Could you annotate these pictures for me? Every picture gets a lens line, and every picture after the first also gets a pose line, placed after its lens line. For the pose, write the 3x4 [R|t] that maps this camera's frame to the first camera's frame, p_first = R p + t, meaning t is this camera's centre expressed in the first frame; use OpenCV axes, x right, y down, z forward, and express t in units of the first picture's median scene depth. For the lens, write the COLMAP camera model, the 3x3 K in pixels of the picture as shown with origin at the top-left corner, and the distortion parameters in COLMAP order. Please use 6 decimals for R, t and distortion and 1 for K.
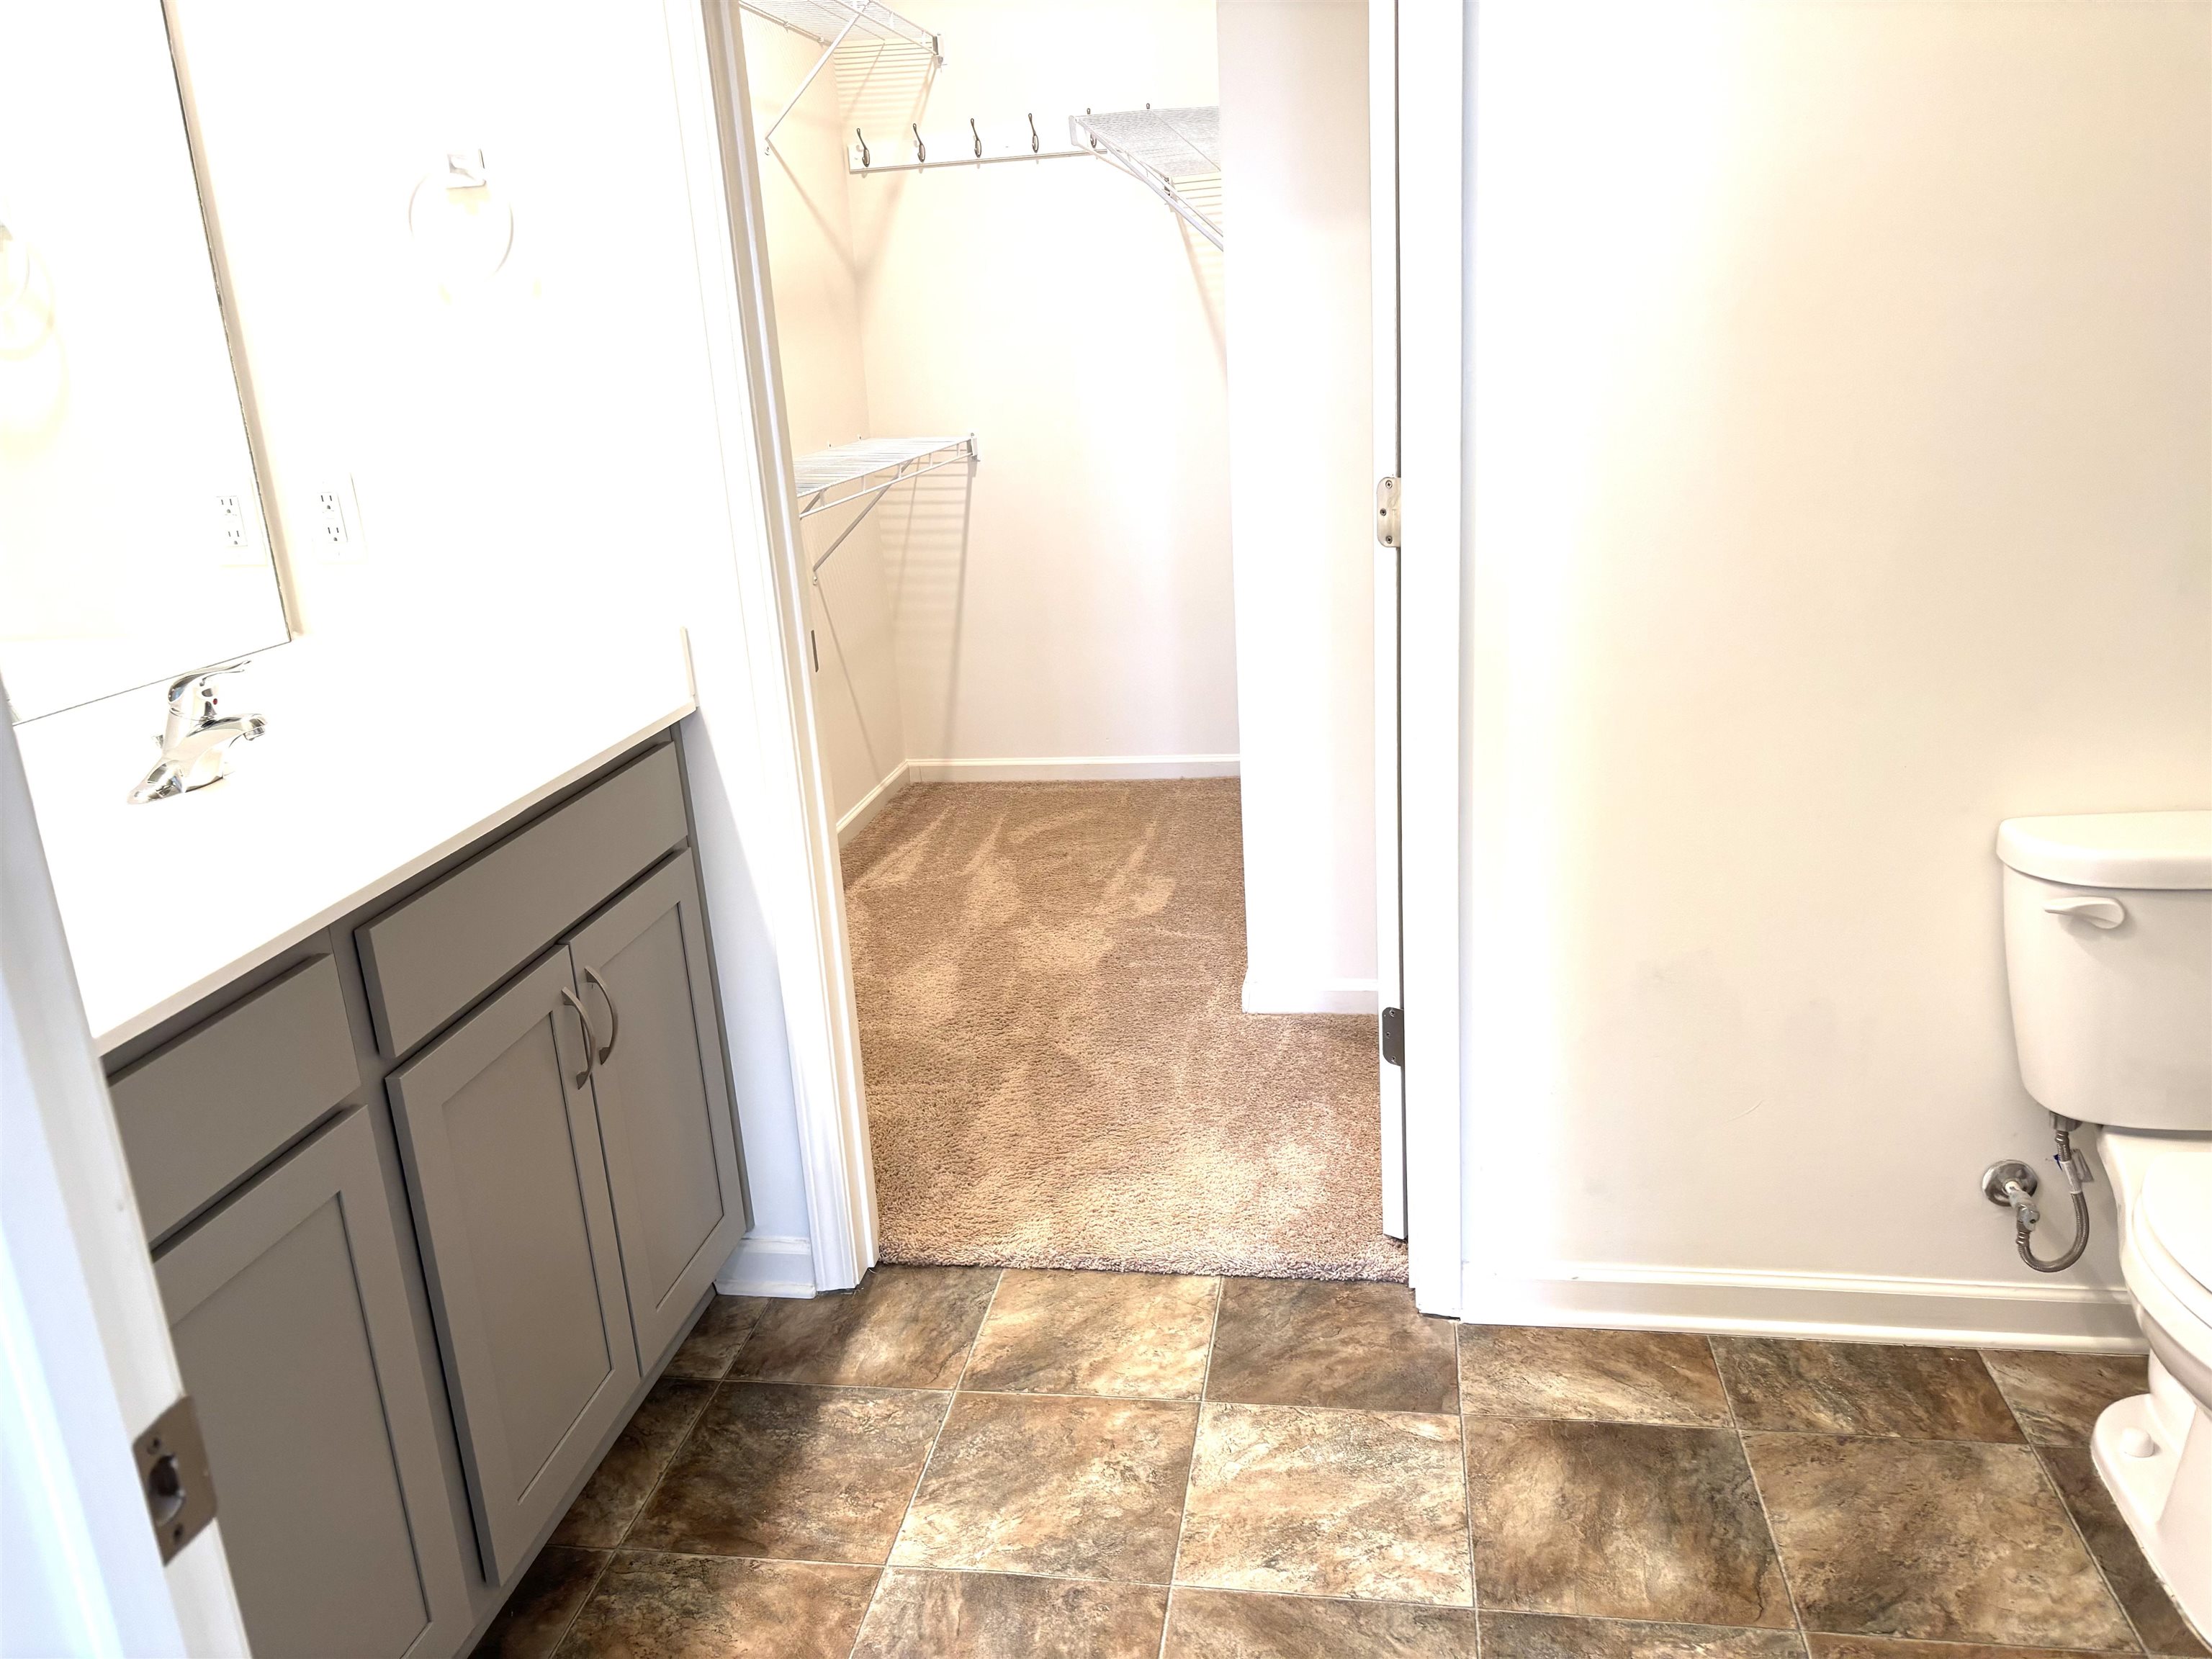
lens RADIAL K [[1680.6, 0, 1087.9], [0, 1680.6, 839.3], [0, 0, 1]] dist [0.039297, -0.048165]
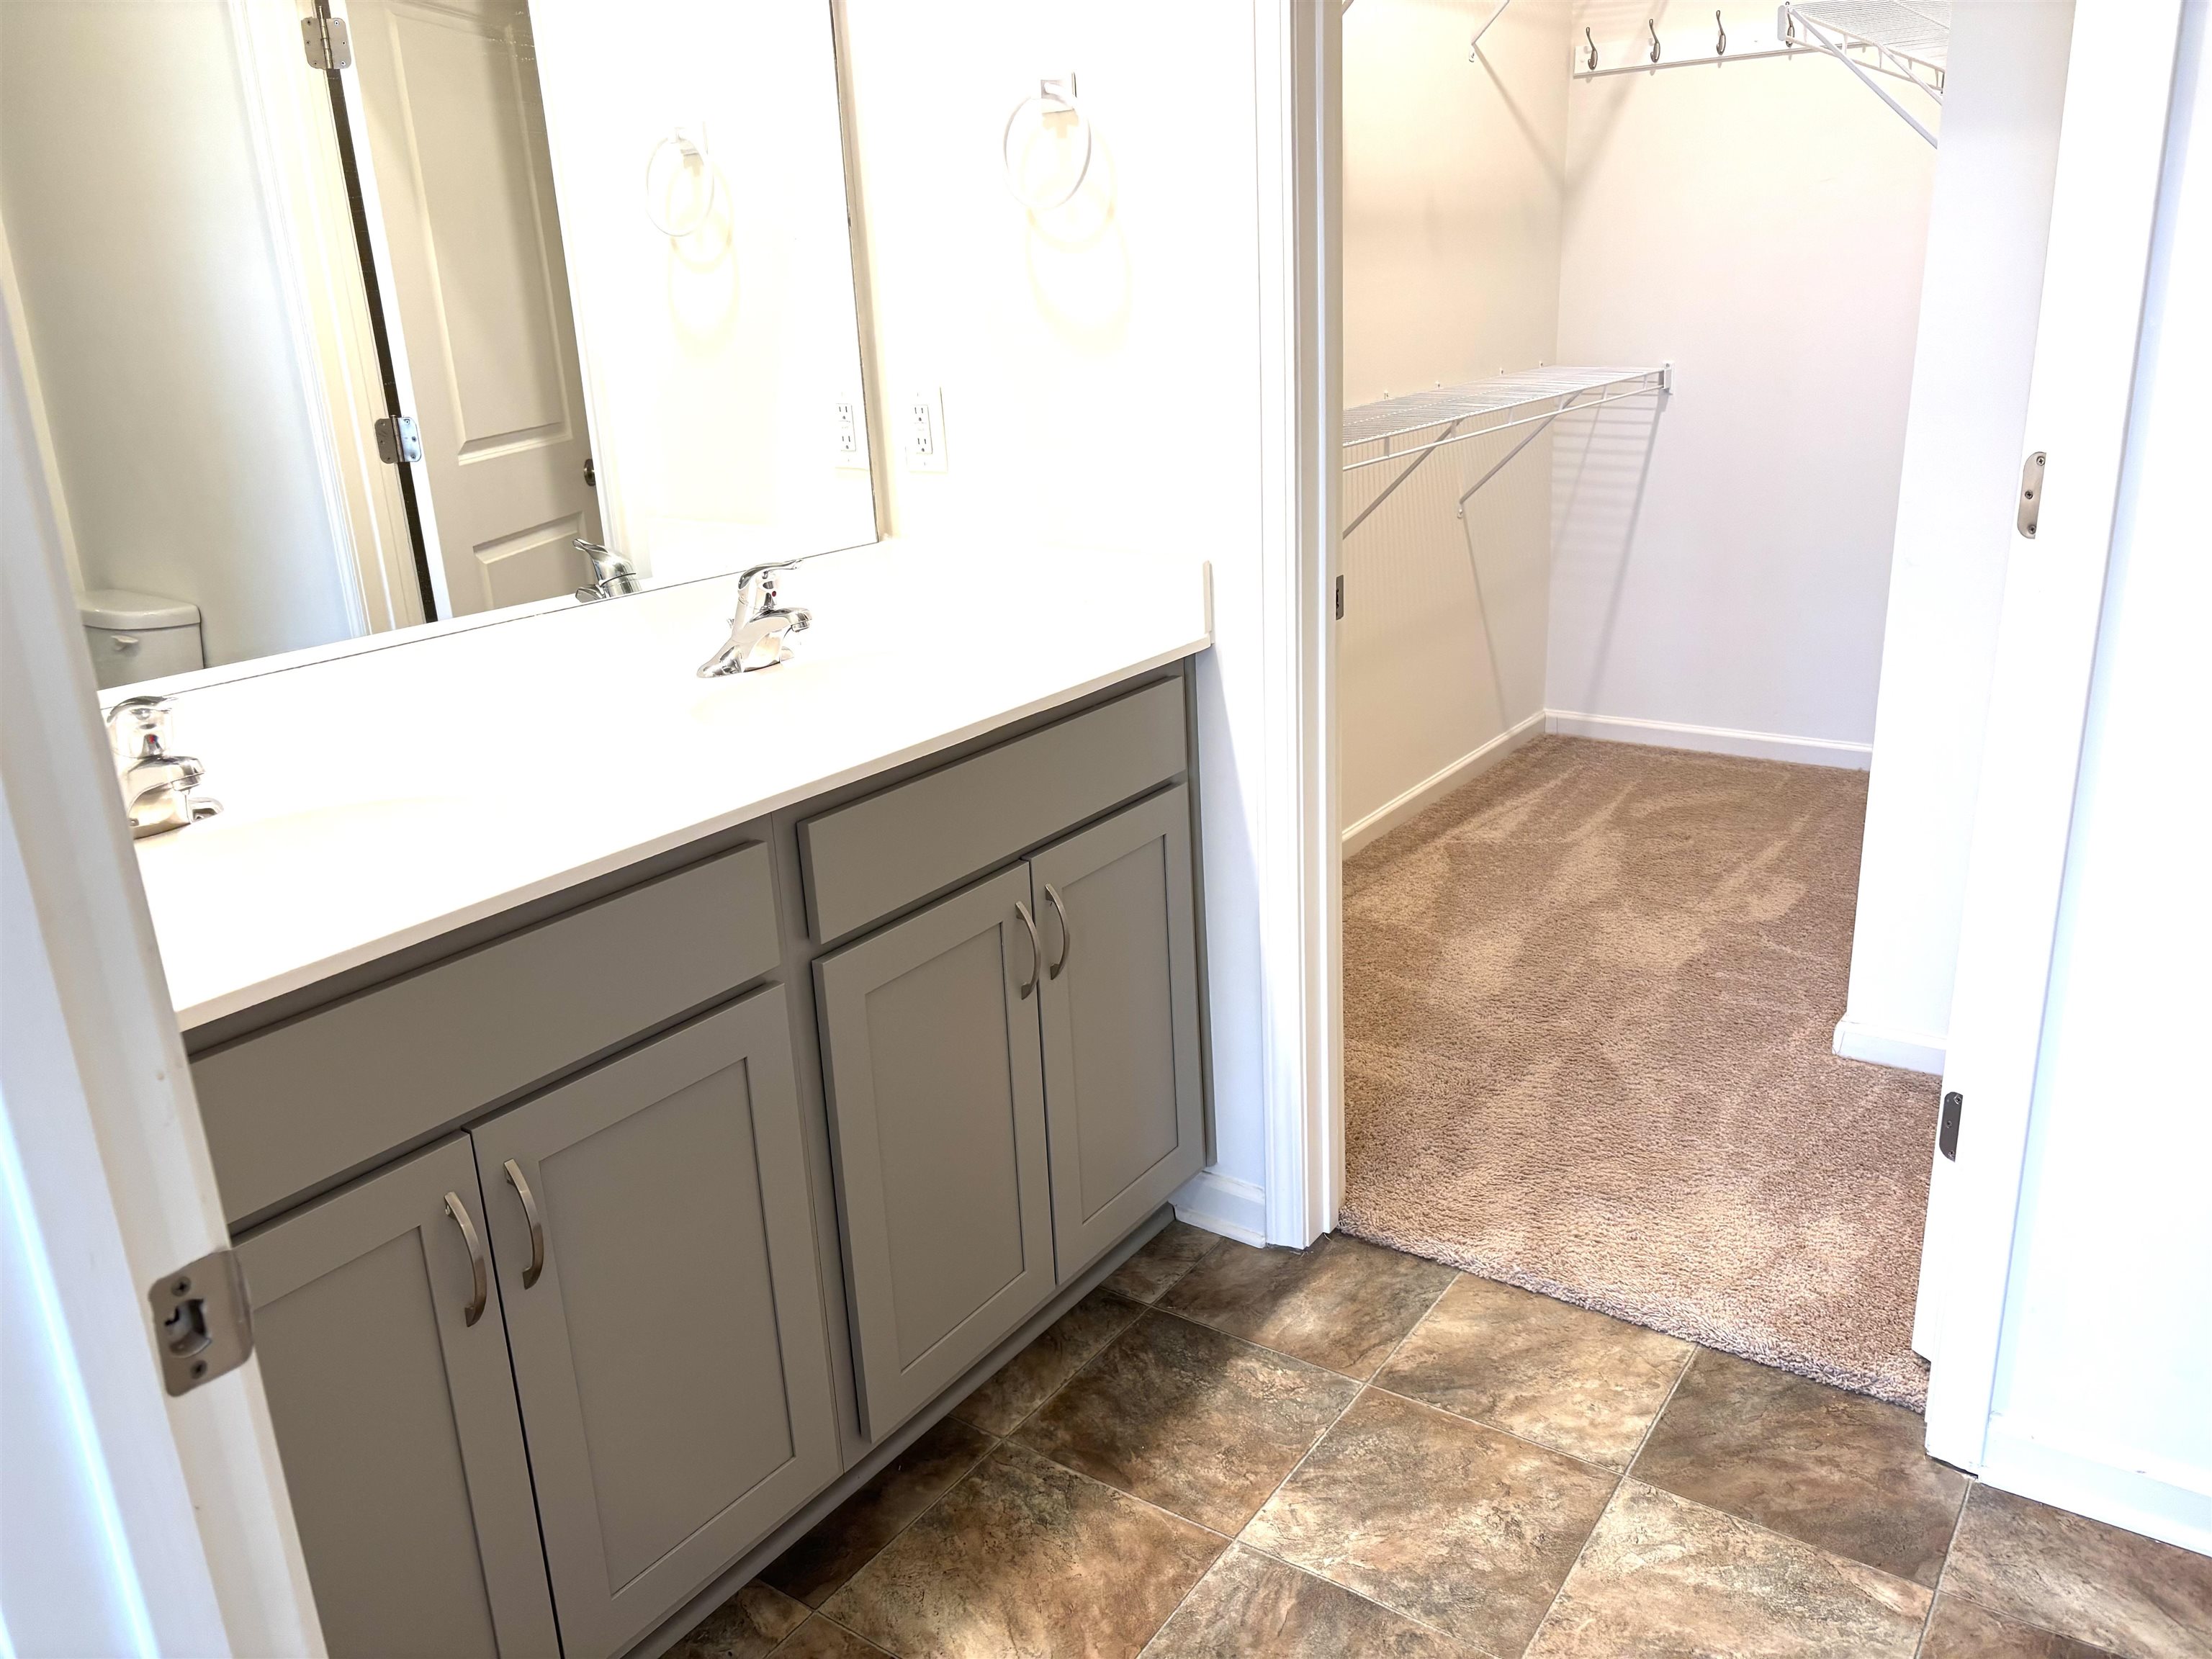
lens RADIAL K [[1680.6, 0, 1076.0], [0, 1680.6, 835.3], [0, 0, 1]] dist [0.039297, -0.048165]
pose [[0.900167, 0.155984, -0.406655, 0.104518], [-0.136813, 0.987677, 0.076003, -0.027957], [0.413499, -0.012780, 0.910415, 0.059614]]
